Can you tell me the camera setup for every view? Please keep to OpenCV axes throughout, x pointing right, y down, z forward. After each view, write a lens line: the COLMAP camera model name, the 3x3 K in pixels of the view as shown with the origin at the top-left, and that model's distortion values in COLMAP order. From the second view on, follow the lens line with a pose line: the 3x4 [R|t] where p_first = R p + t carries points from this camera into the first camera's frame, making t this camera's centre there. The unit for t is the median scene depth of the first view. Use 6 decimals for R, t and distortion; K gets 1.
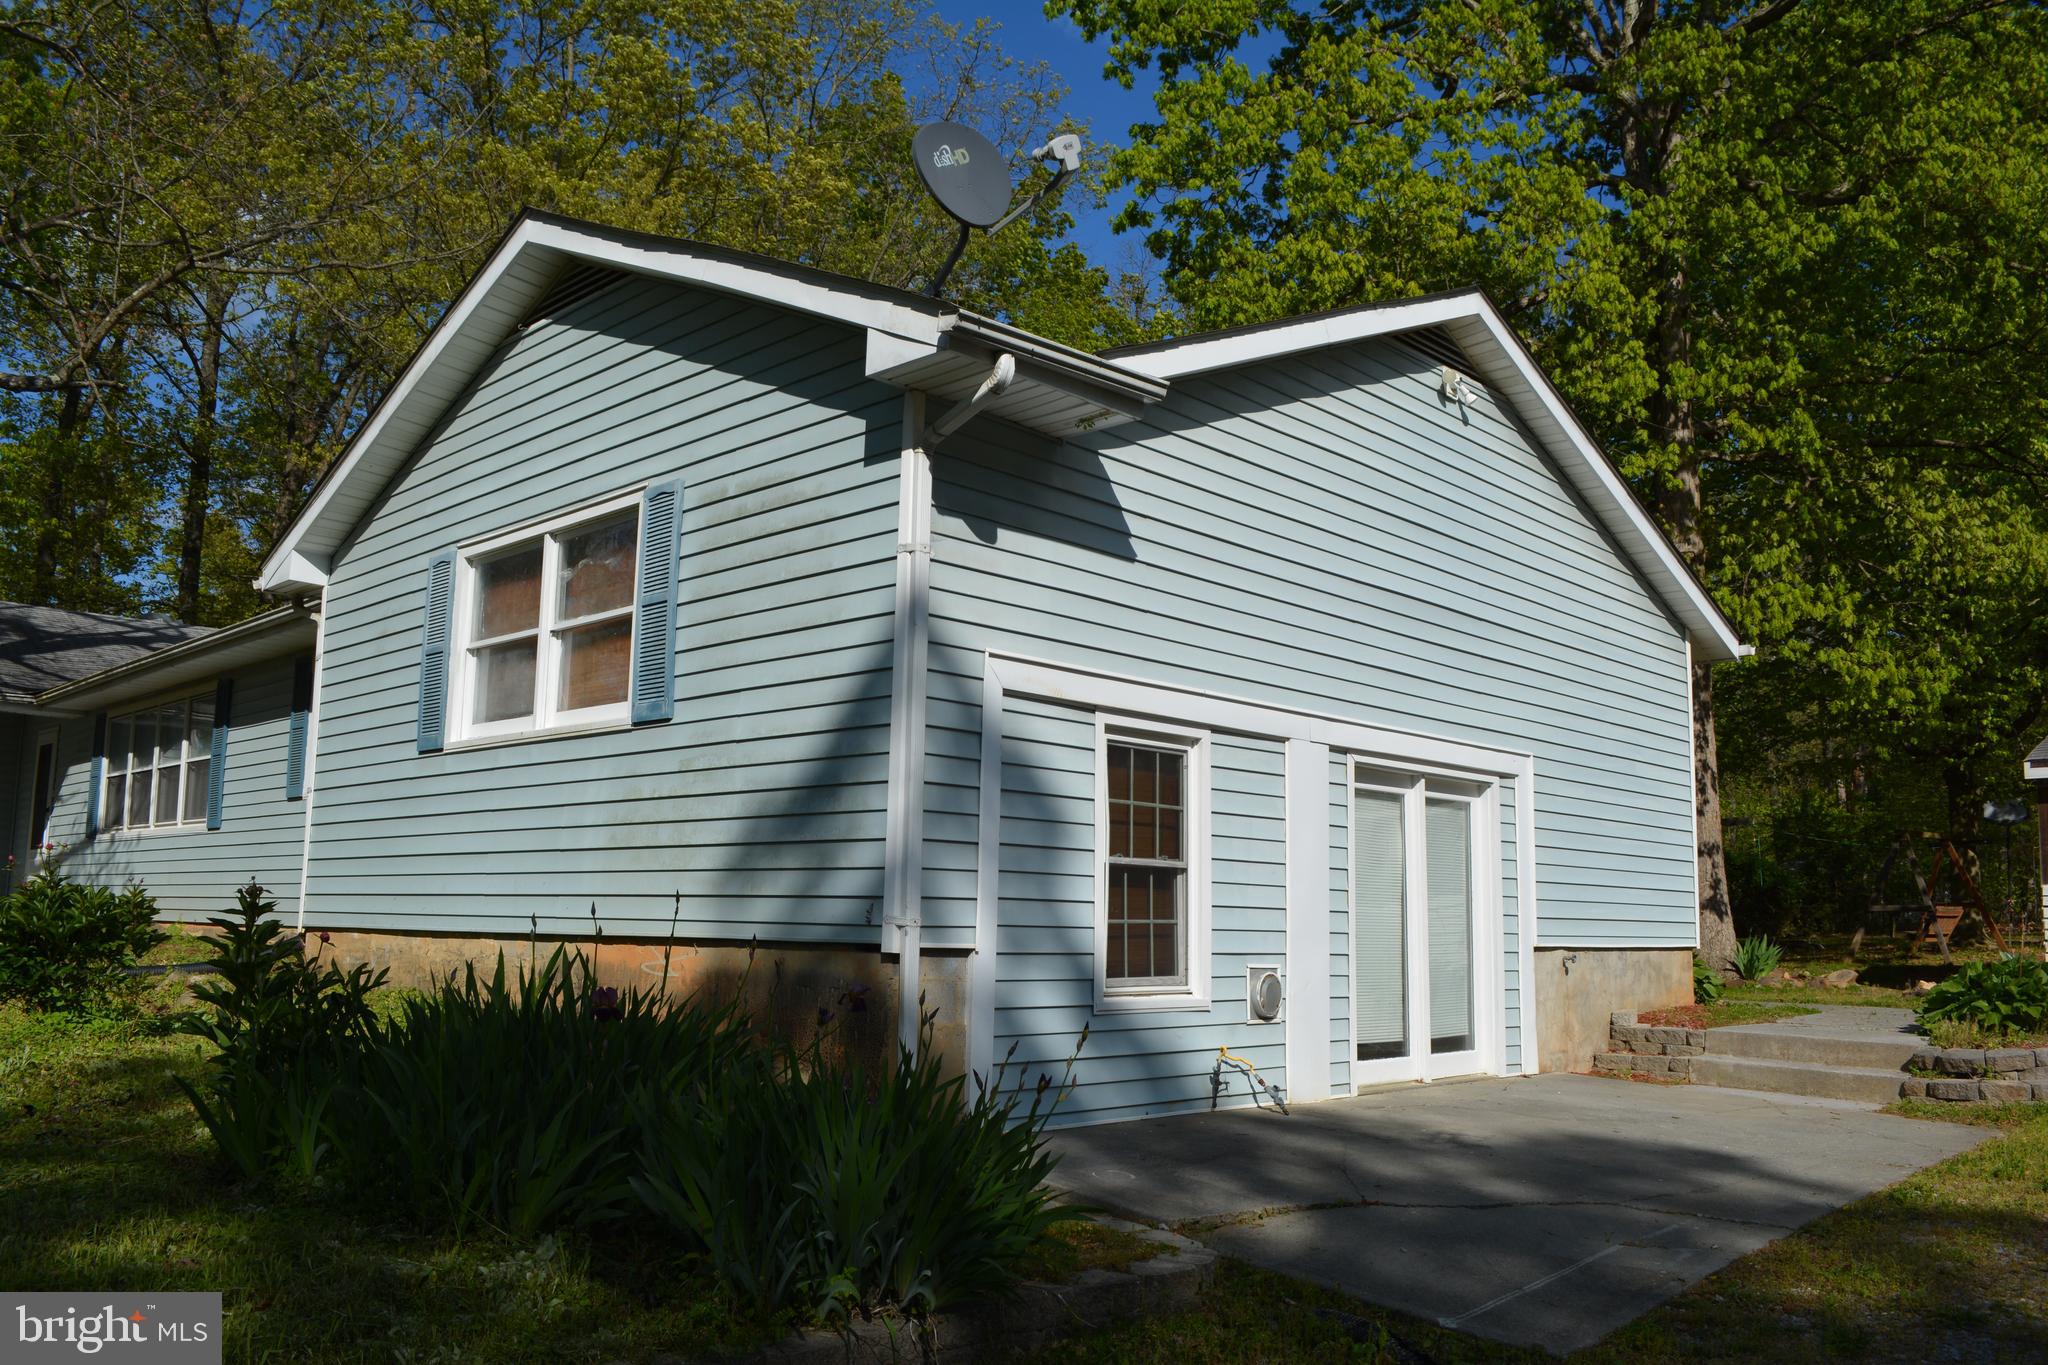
lens RADIAL K [[1606.2, 0, 1024.0], [0, 1606.2, 682.5], [0, 0, 1]] dist [-0.091382, 0.015156]
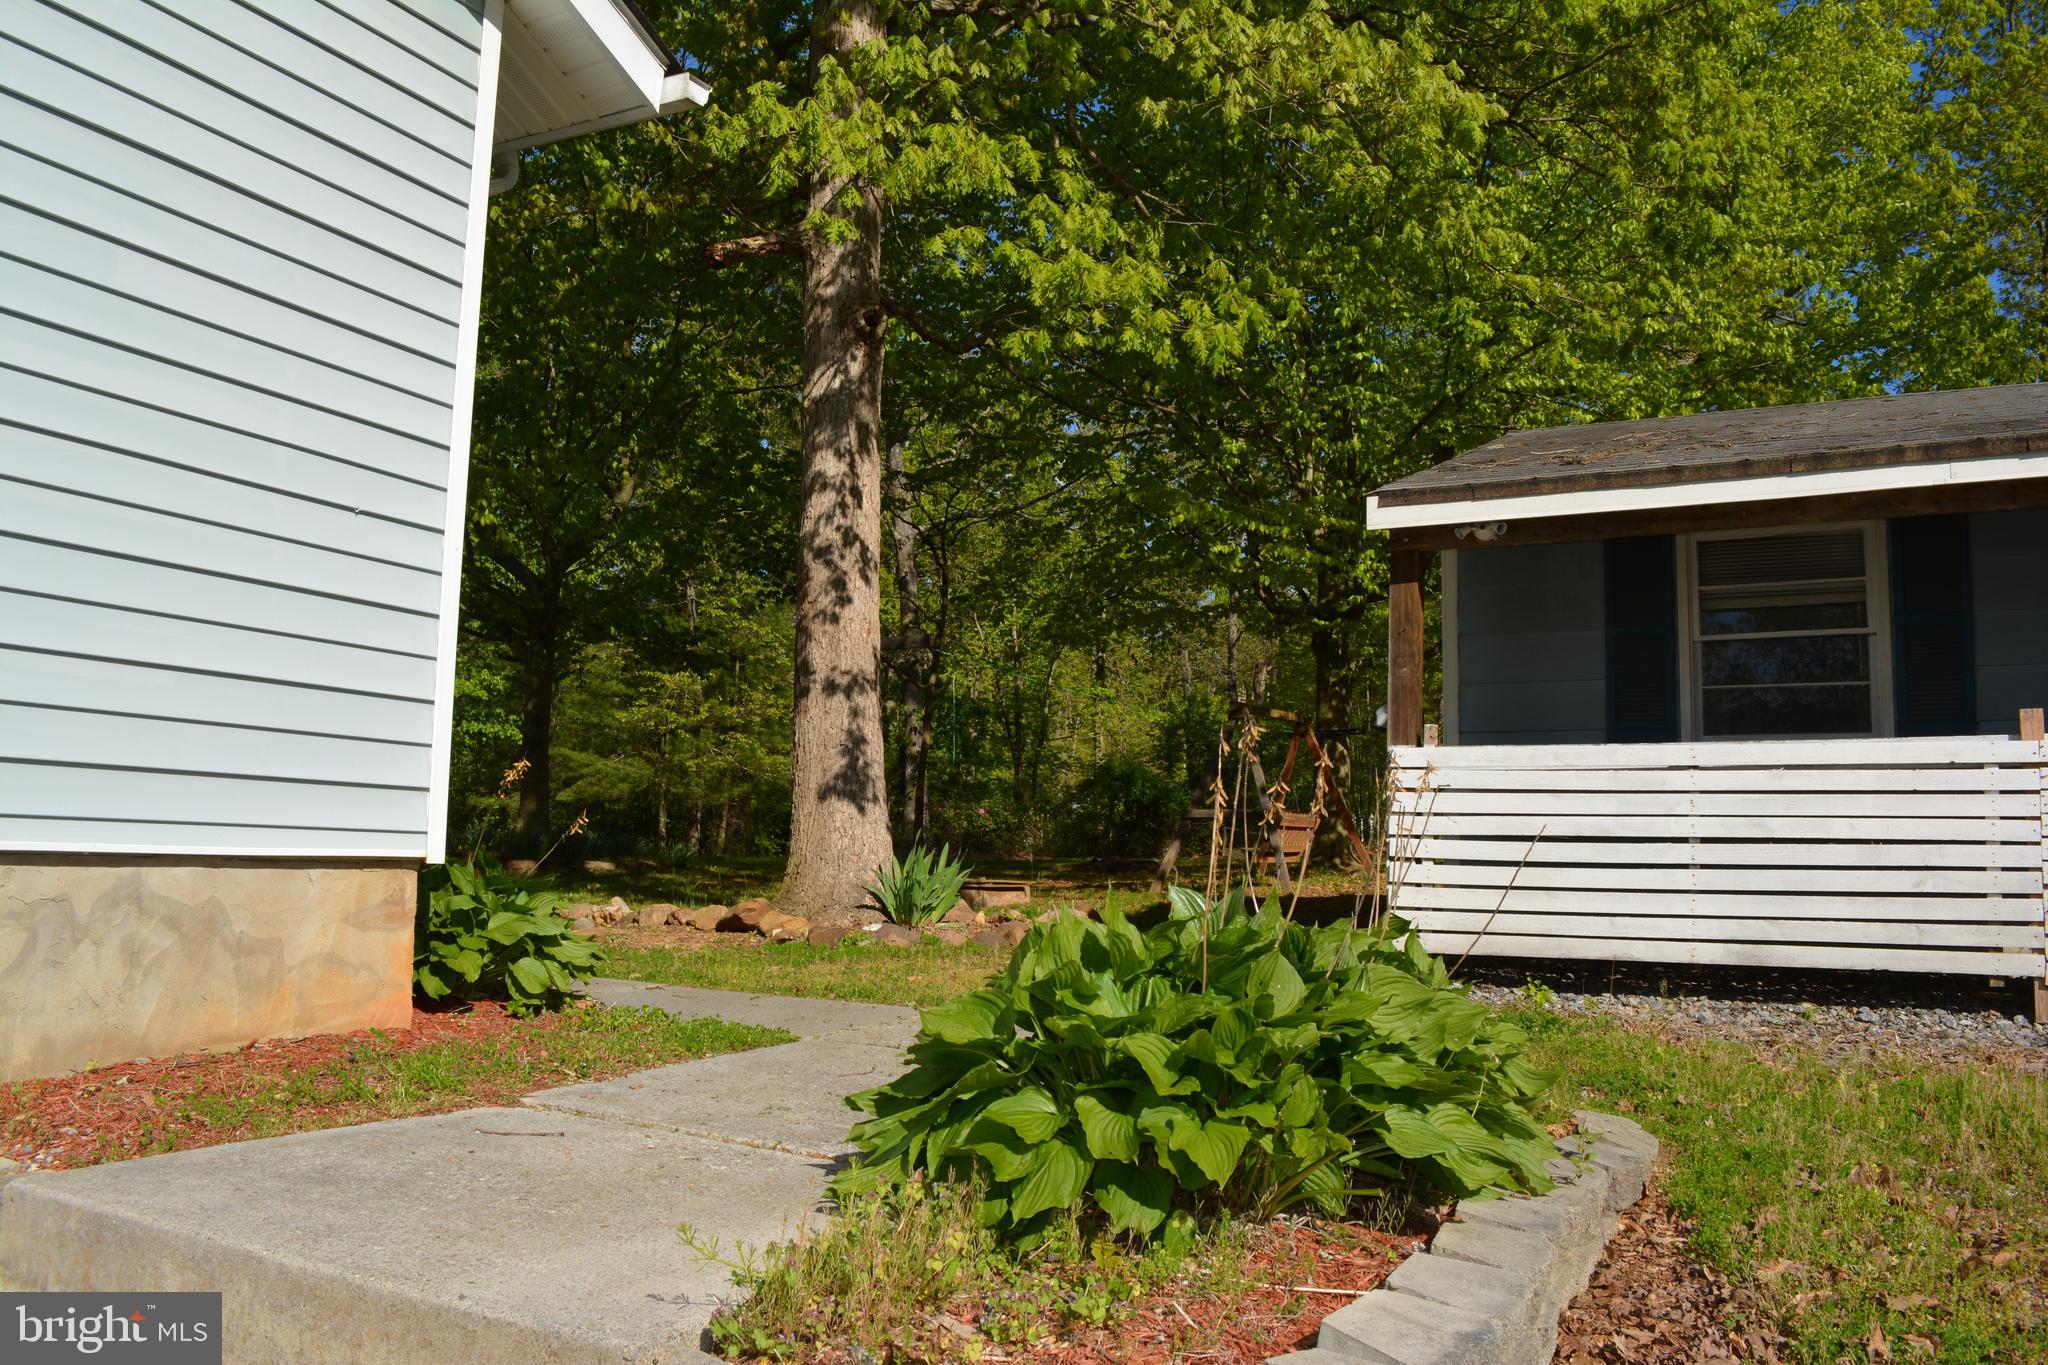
lens RADIAL K [[1606.2, 0, 1024.0], [0, 1606.2, 682.5], [0, 0, 1]] dist [-0.091382, 0.015156]
pose [[0.949225, 0.037437, 0.312363, 0.481584], [-0.053384, 0.997663, 0.042656, 0.116814], [-0.310036, -0.057165, 0.949005, 0.686407]]
